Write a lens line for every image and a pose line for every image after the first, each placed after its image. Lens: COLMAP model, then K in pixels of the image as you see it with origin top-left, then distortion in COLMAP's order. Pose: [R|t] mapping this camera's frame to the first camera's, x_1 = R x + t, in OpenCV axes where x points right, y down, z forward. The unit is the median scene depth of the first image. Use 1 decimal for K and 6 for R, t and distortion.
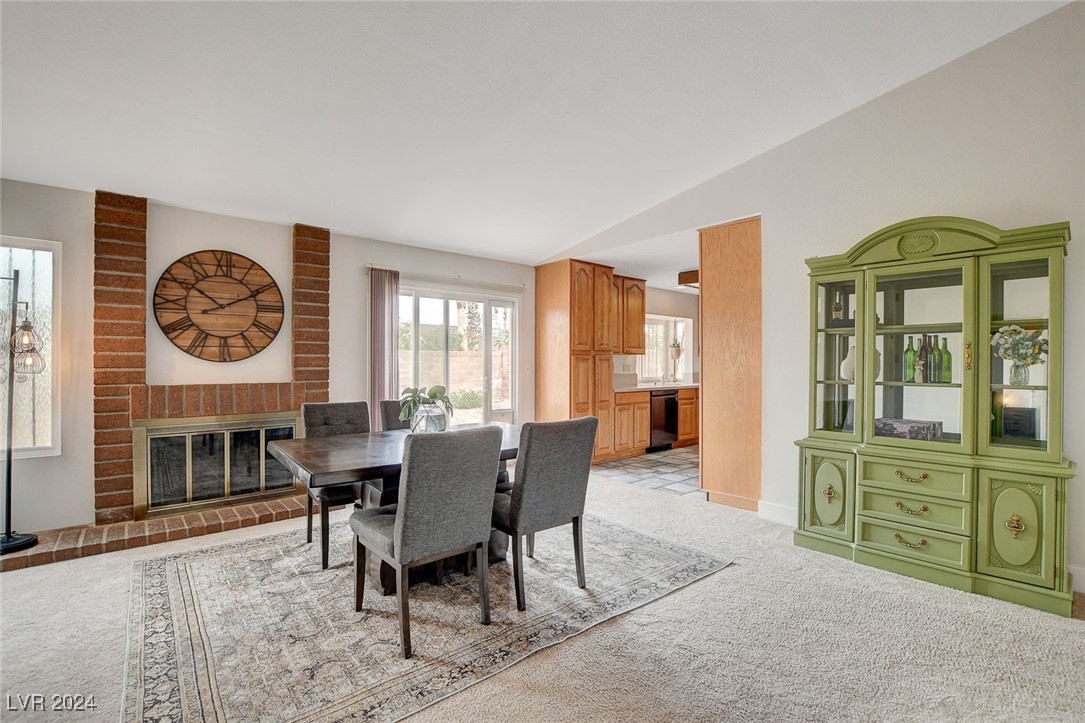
lens RADIAL K [[486.8, 0, 546.2], [0, 486.8, 364.1], [0, 0, 1]] dist [-0.026180, 0.000859]
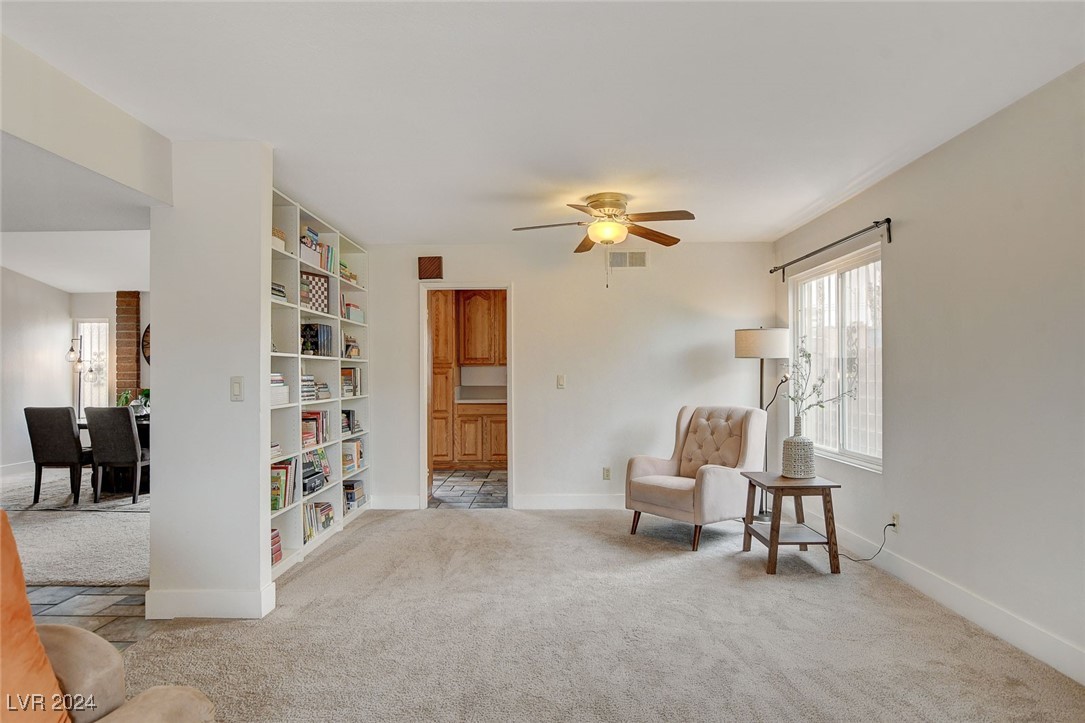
lens RADIAL K [[624.7, 0, 537.7], [0, 624.7, 371.0], [0, 0, 1]] dist [-0.007757, 0.000071]
pose [[0.741480, -0.010196, -0.670898, 1.897283], [0.003424, 0.999929, -0.011412, 0.007017], [0.670966, 0.006164, 0.741462, 0.217580]]
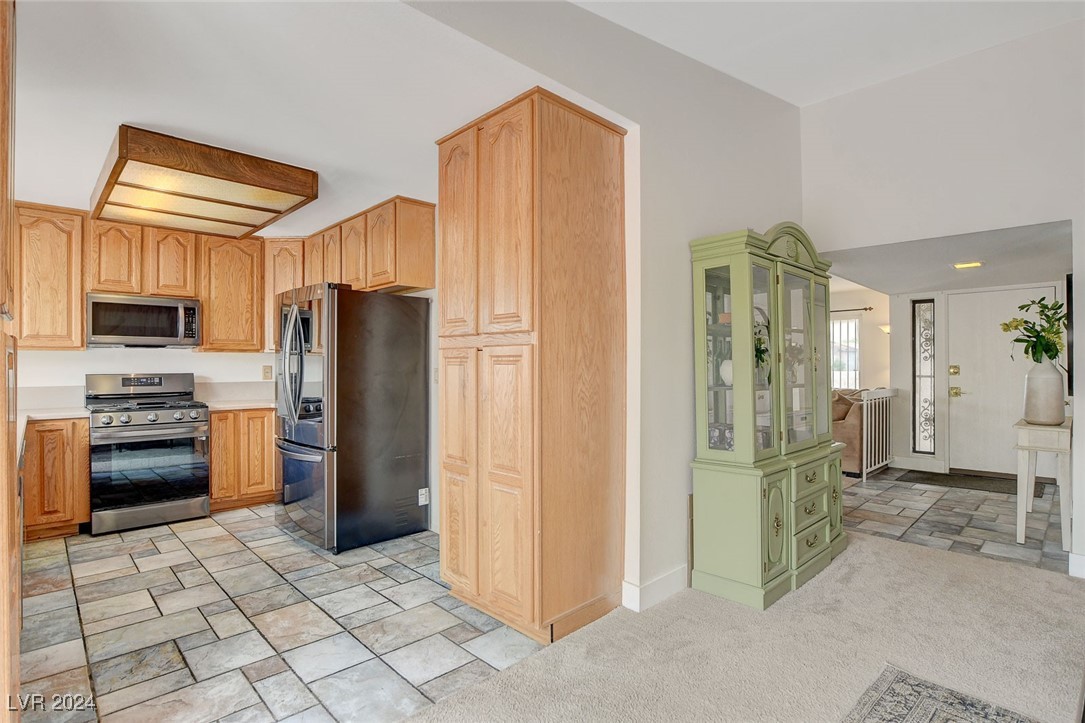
lens RADIAL K [[538.2, 0, 539.6], [0, 538.2, 362.8], [0, 0, 1]] dist [-0.024491, 0.001219]
pose [[-0.049422, 0.000928, 0.998778, -0.251736], [0.004146, 0.999991, -0.000724, -0.006176], [-0.998769, 0.004105, -0.049425, 1.200955]]
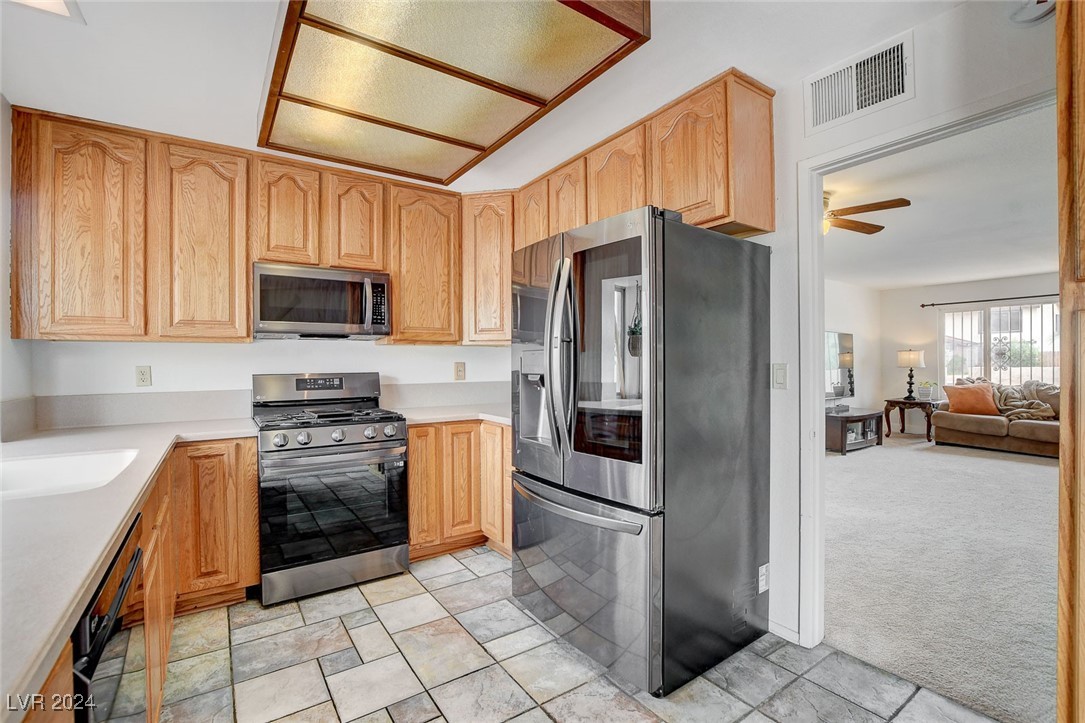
lens RADIAL K [[481.3, 0, 536.5], [0, 481.3, 361.0], [0, 0, 1]] dist [-0.028036, 0.001063]
pose [[0.122564, 0.000975, 0.992460, 0.227801], [0.010753, 0.999940, -0.002311, -0.001469], [-0.992402, 0.010955, 0.122546, 1.572499]]
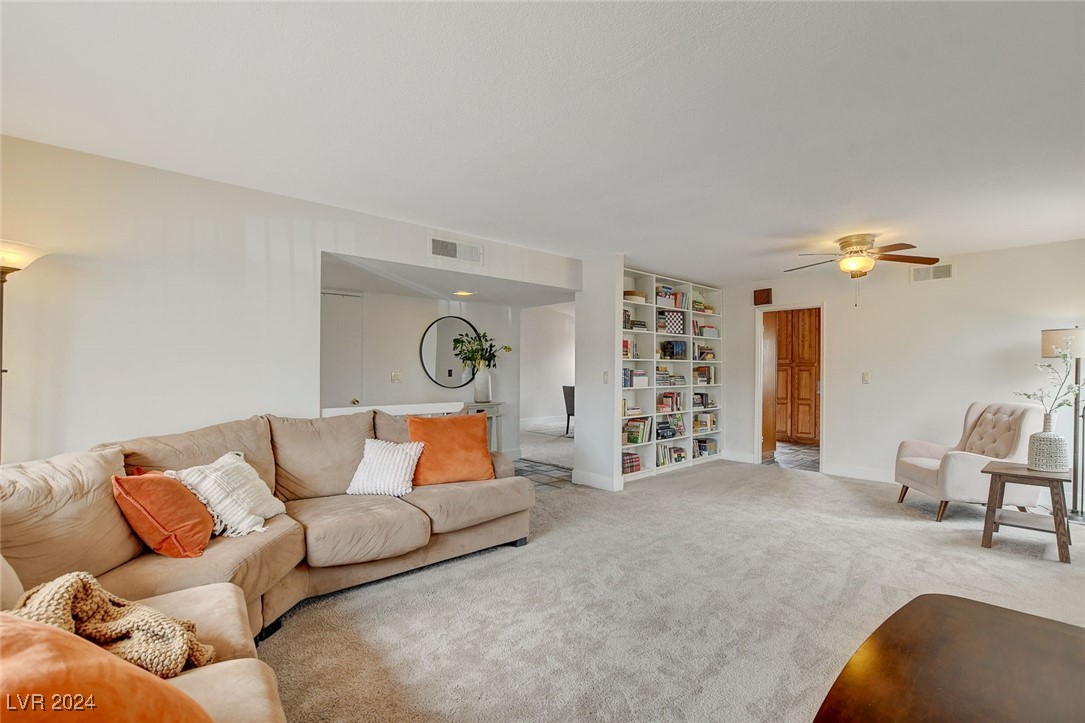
lens RADIAL K [[490.0, 0, 546.5], [0, 490.0, 370.8], [0, 0, 1]] dist [-0.024897, 0.003475]
pose [[0.018758, -0.001250, -0.999823, 2.379859], [-0.008784, 0.999960, -0.001415, 0.004828], [0.999785, 0.008809, 0.018746, 0.384474]]
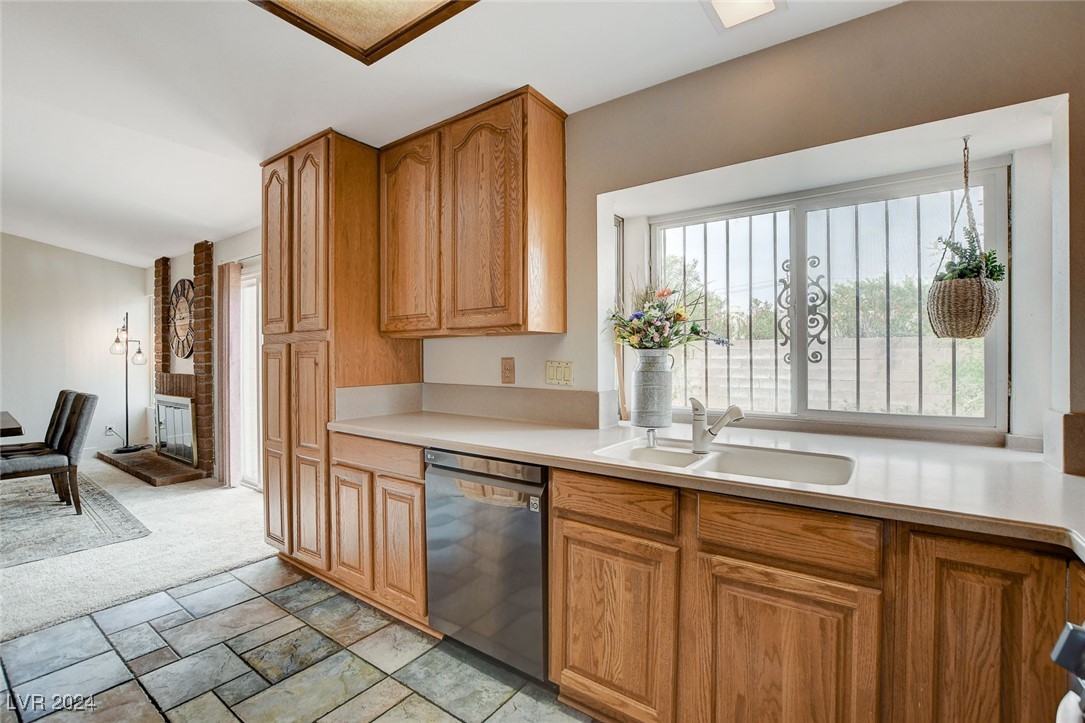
lens RADIAL K [[481.3, 0, 536.5], [0, 481.3, 361.0], [0, 0, 1]] dist [-0.028036, 0.001063]
pose [[0.220585, 0.003242, -0.975362, 0.938097], [-0.001269, 0.999995, 0.003037, -0.002368], [0.975367, 0.000568, 0.220588, 1.771249]]
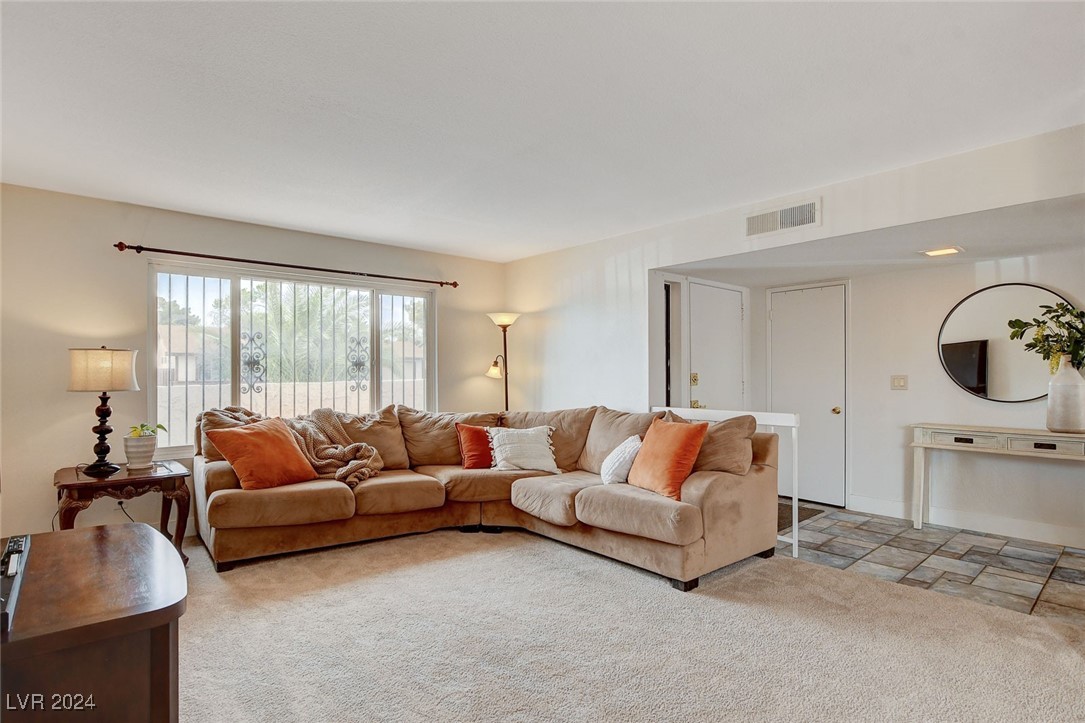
lens RADIAL K [[552.3, 0, 561.3], [0, 552.3, 370.5], [0, 0, 1]] dist [-0.021448, 0.000197]
pose [[-0.999751, -0.002605, -0.022176, 1.658304], [-0.002605, 0.999997, -0.000045, 0.001358], [0.022176, 0.000012, -0.999754, 1.187285]]
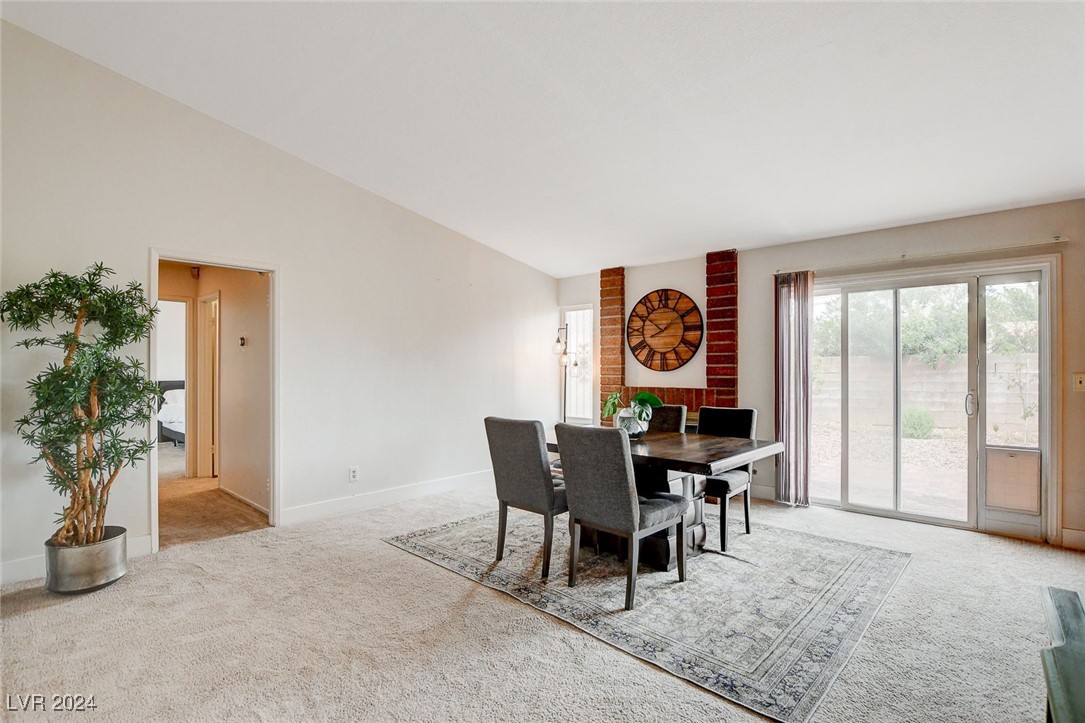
lens RADIAL K [[507.4, 0, 536.3], [0, 507.4, 372.3], [0, 0, 1]] dist [-0.027277, 0.000257]
pose [[0.114906, -0.000269, -0.993376, 0.729391], [-0.004837, 0.999988, -0.000831, 0.001738], [0.993365, 0.004900, 0.114904, 0.502480]]
